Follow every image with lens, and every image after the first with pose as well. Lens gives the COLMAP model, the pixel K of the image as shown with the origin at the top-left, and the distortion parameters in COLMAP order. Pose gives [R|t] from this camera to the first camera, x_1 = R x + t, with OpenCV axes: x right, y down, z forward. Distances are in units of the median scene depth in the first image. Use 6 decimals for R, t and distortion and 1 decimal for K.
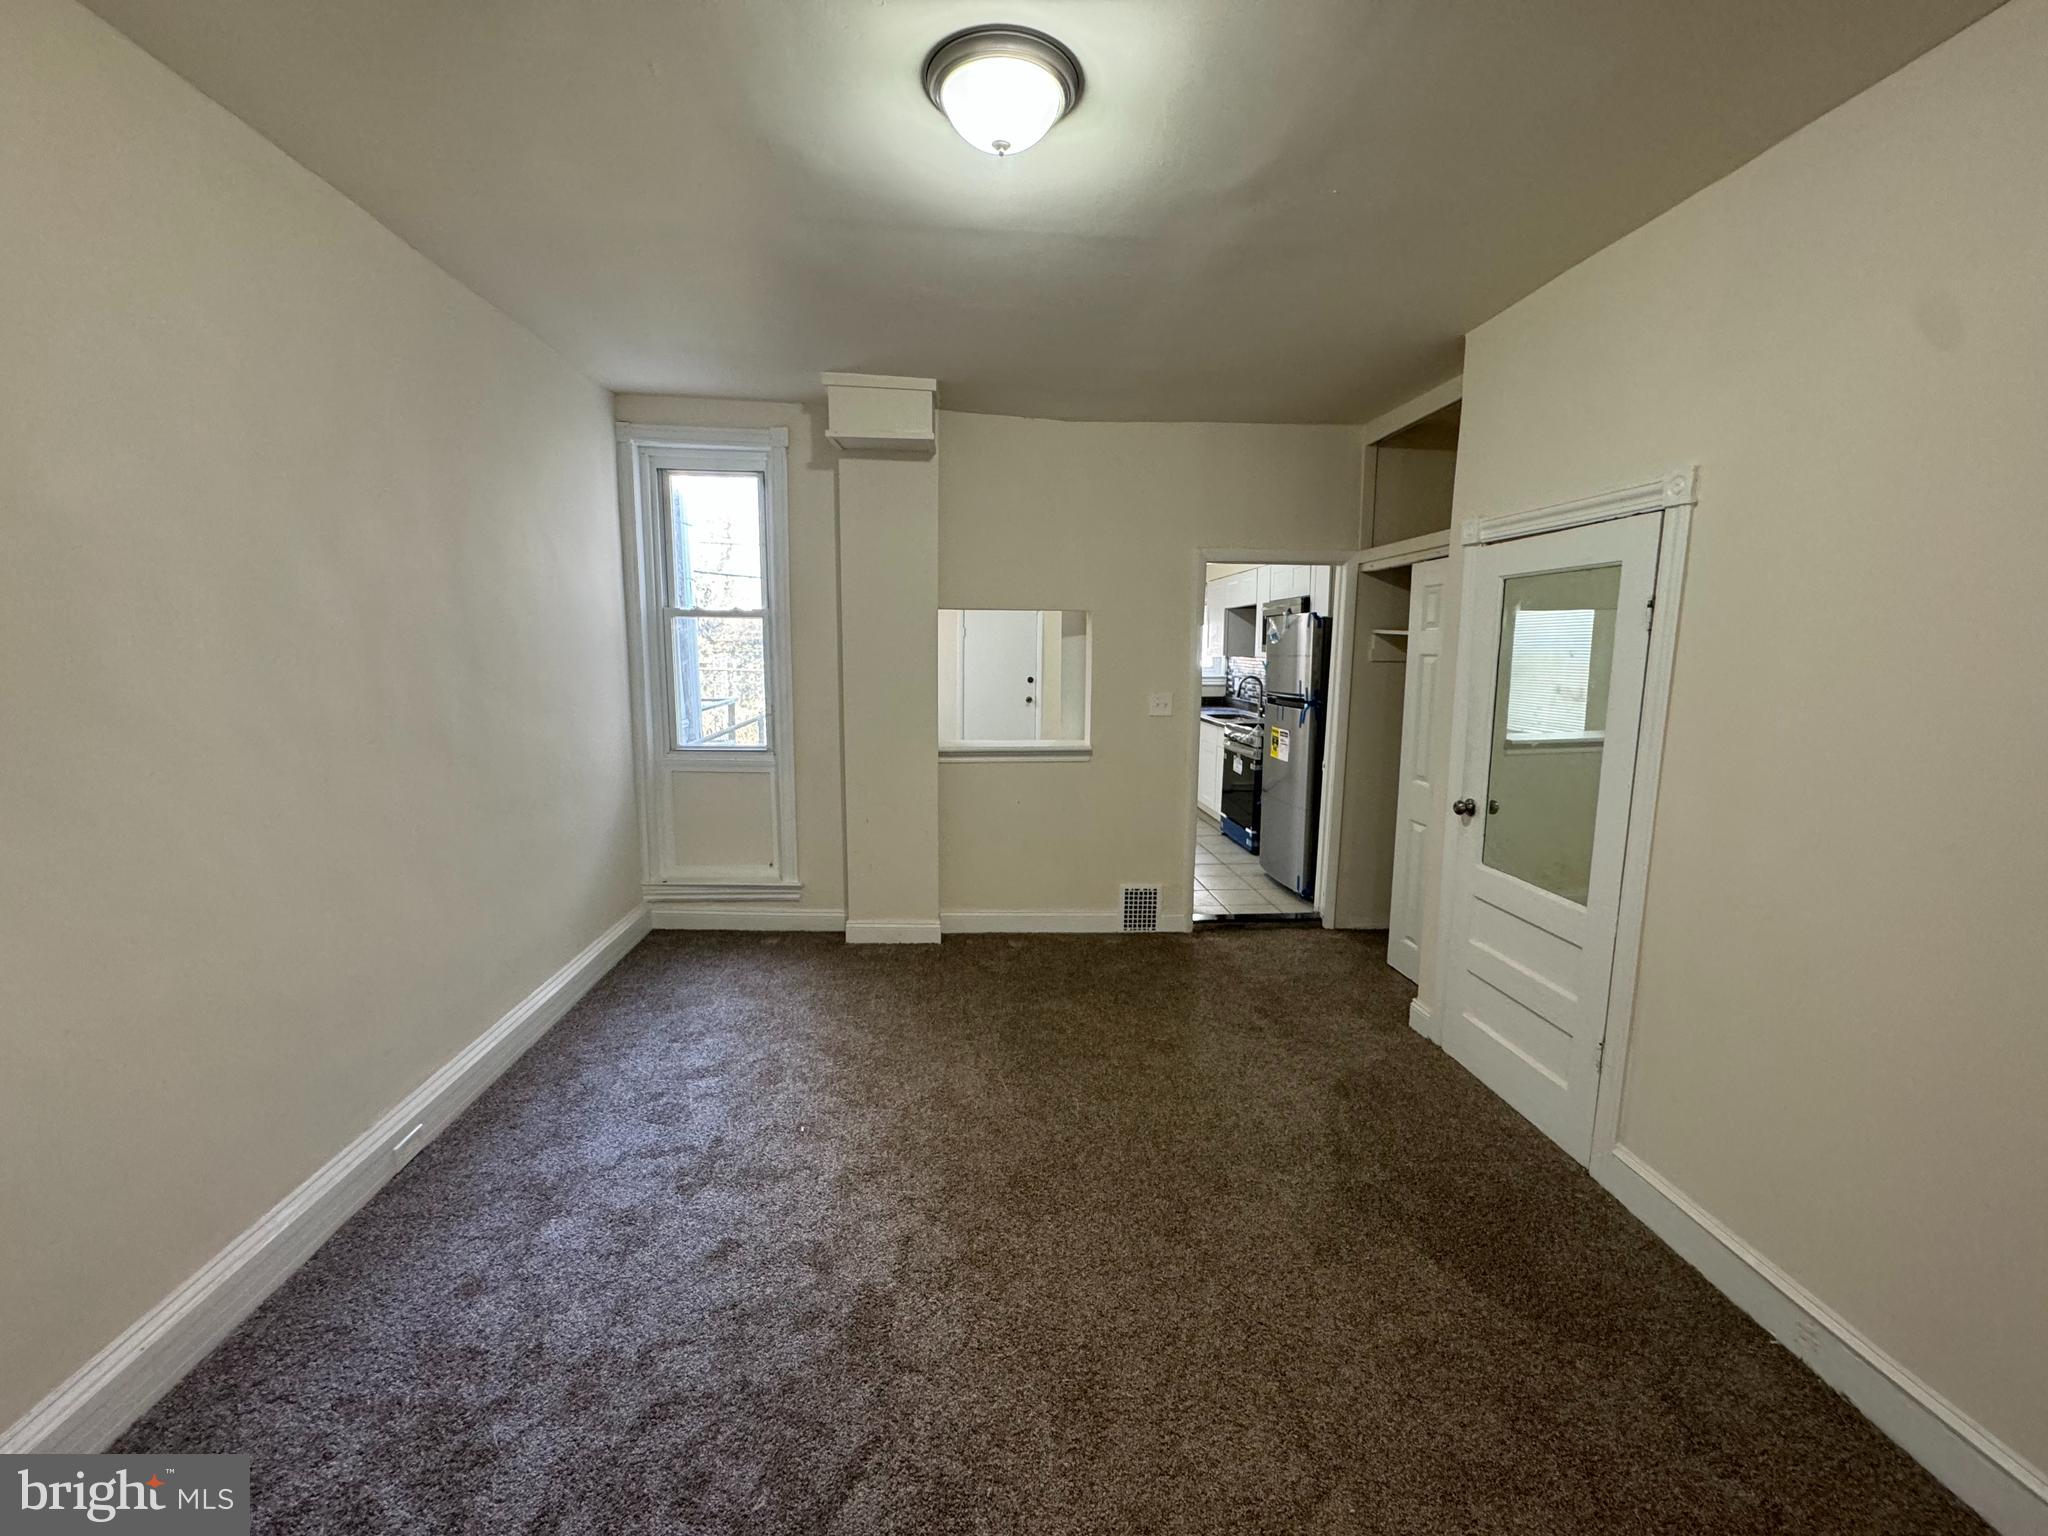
lens RADIAL K [[831.5, 0, 1019.3], [0, 831.5, 763.0], [0, 0, 1]] dist [-0.001980, -0.000107]
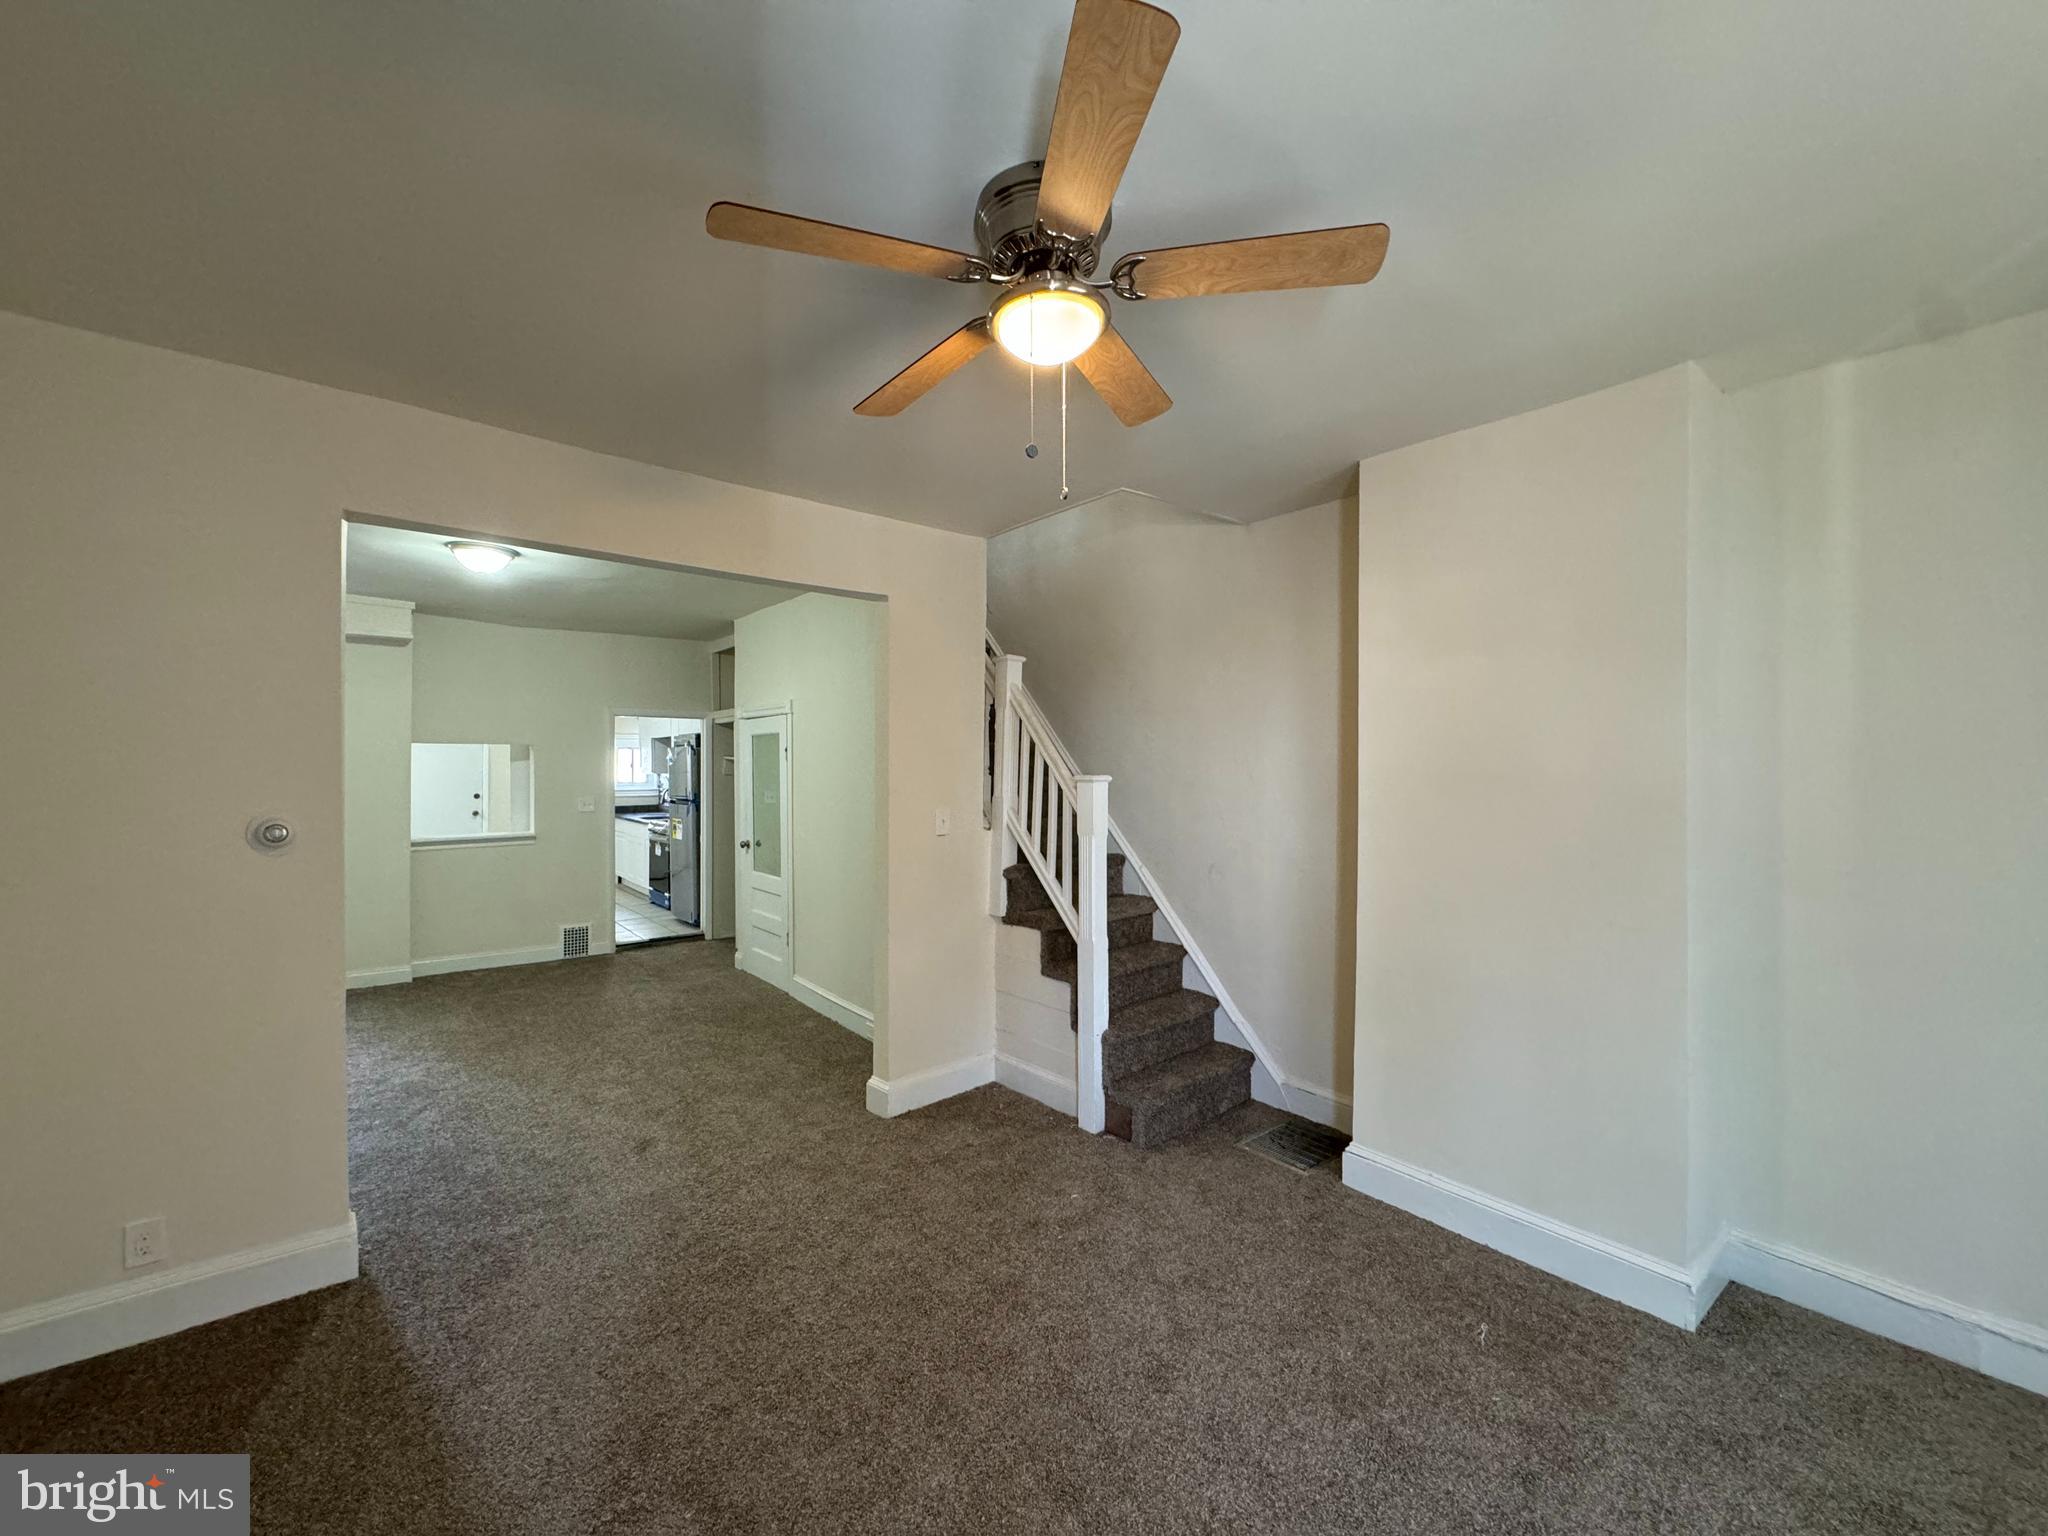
lens RADIAL K [[831.5, 0, 1028.8], [0, 831.5, 768.3], [0, 0, 1]] dist [-0.001980, -0.000107]
pose [[0.817131, -0.010211, 0.576362, -0.049321], [0.087421, 0.990474, -0.106393, 0.101848], [-0.569785, 0.137323, 0.810239, -0.750239]]
